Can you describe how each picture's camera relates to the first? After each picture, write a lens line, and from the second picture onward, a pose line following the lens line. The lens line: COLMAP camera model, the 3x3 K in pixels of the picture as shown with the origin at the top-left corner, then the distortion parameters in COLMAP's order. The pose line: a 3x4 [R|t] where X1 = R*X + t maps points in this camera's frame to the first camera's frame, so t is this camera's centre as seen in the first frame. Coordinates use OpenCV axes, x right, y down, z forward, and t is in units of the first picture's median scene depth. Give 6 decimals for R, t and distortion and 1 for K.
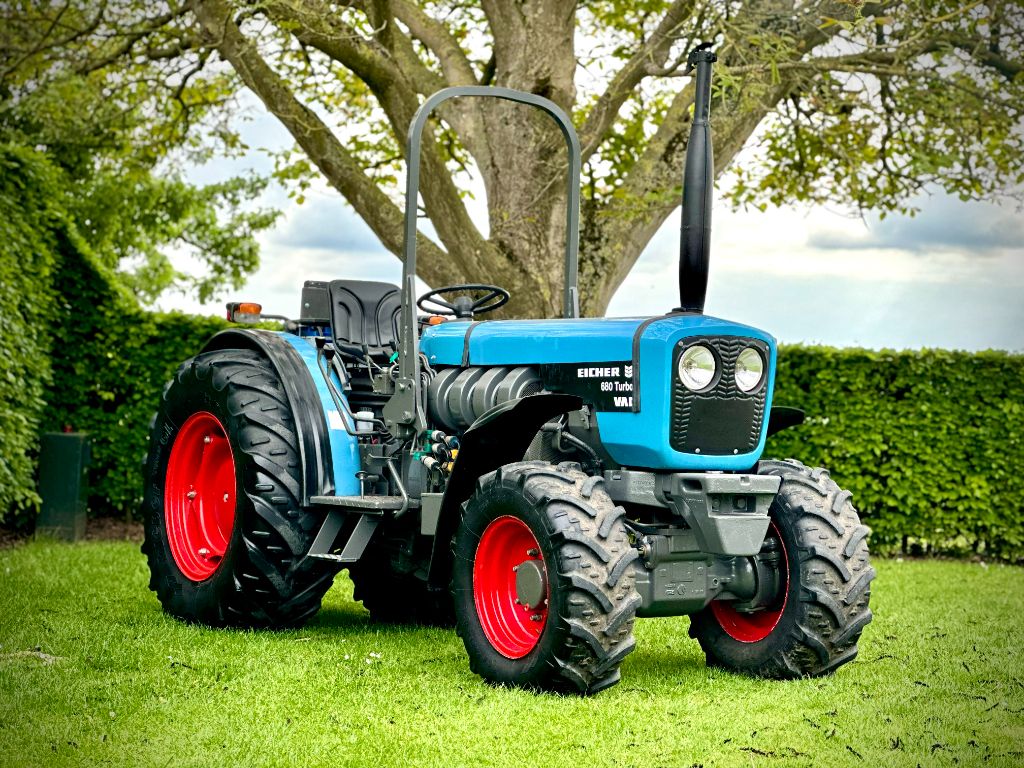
lens RADIAL K [[2276.5, 0, 512.0], [0, 2276.5, 384.0], [0, 0, 1]] dist [-0.373023, 9.181240]
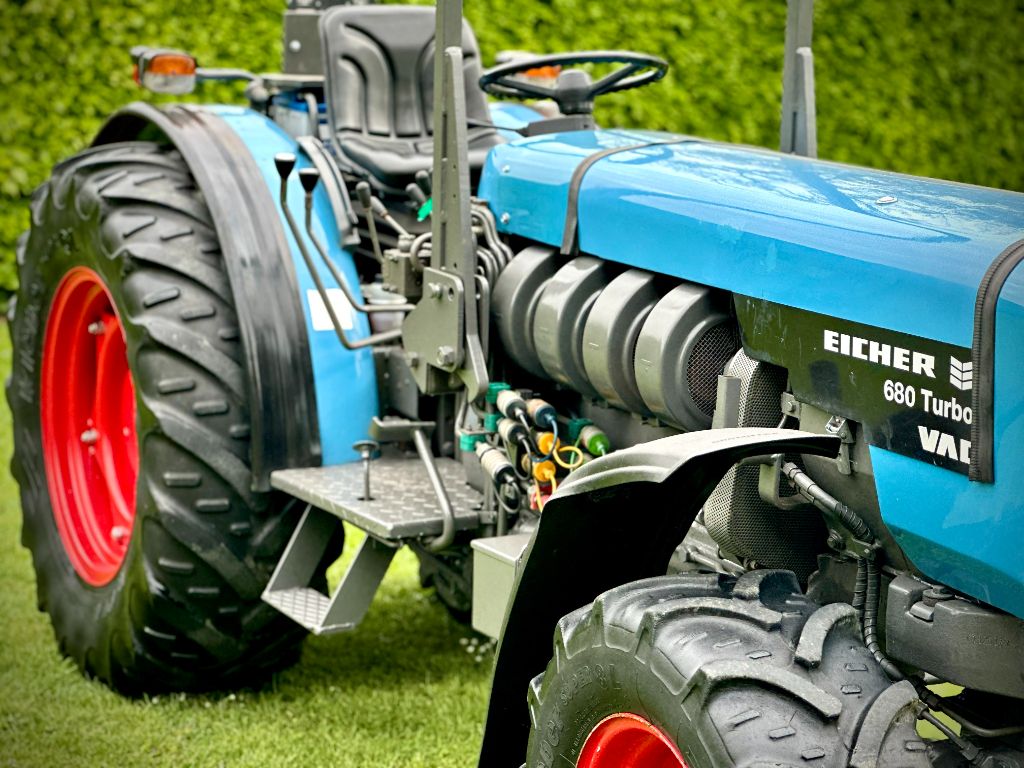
lens RADIAL K [[2276.5, 0, 512.0], [0, 2276.5, 384.0], [0, 0, 1]] dist [-0.373023, 9.181240]
pose [[0.996570, 0.001135, -0.082752, 0.006707], [0.015617, 0.979361, 0.201513, -0.082769], [0.081273, -0.202114, 0.975984, 0.607243]]
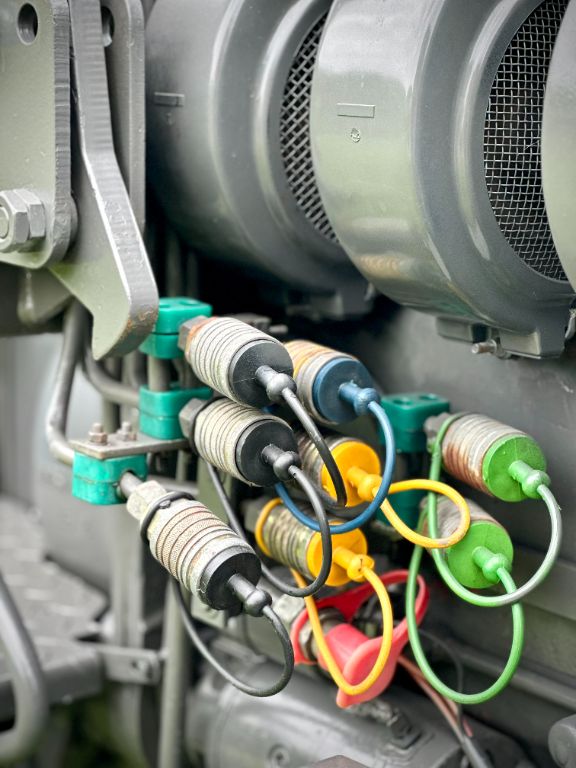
lens RADIAL K [[1707.3, 0, 288.0], [0, 1707.3, 384.0], [0, 0, 1]] dist [-0.373023, 9.181240]
pose [[0.992446, -0.039932, 0.115998, -0.046846], [0.014009, 0.976245, 0.216215, 0.000471], [-0.121876, -0.212956, 0.969431, 0.987246]]
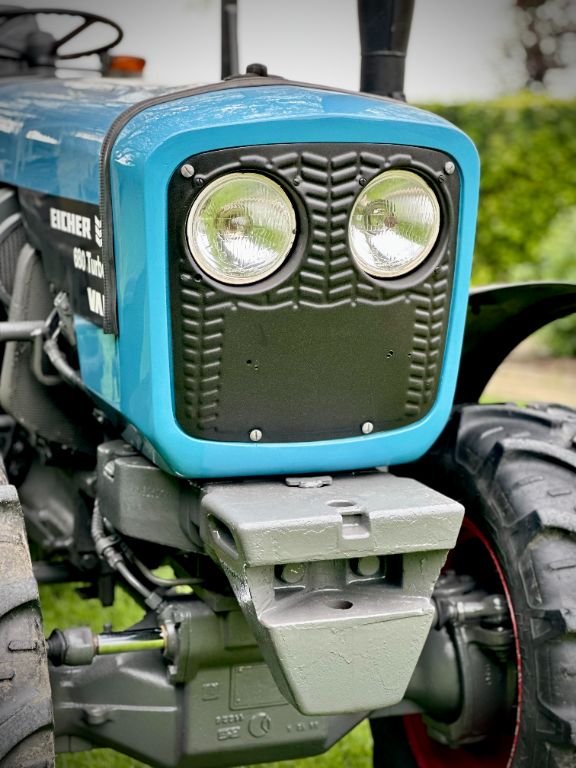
lens RADIAL K [[1707.3, 0, 288.0], [0, 1707.3, 384.0], [0, 0, 1]] dist [-0.373023, 9.181240]
pose [[0.980662, 0.015906, -0.195062, 0.142824], [0.019659, 0.983644, 0.179048, -0.032214], [0.194719, -0.179420, 0.964309, 0.701198]]
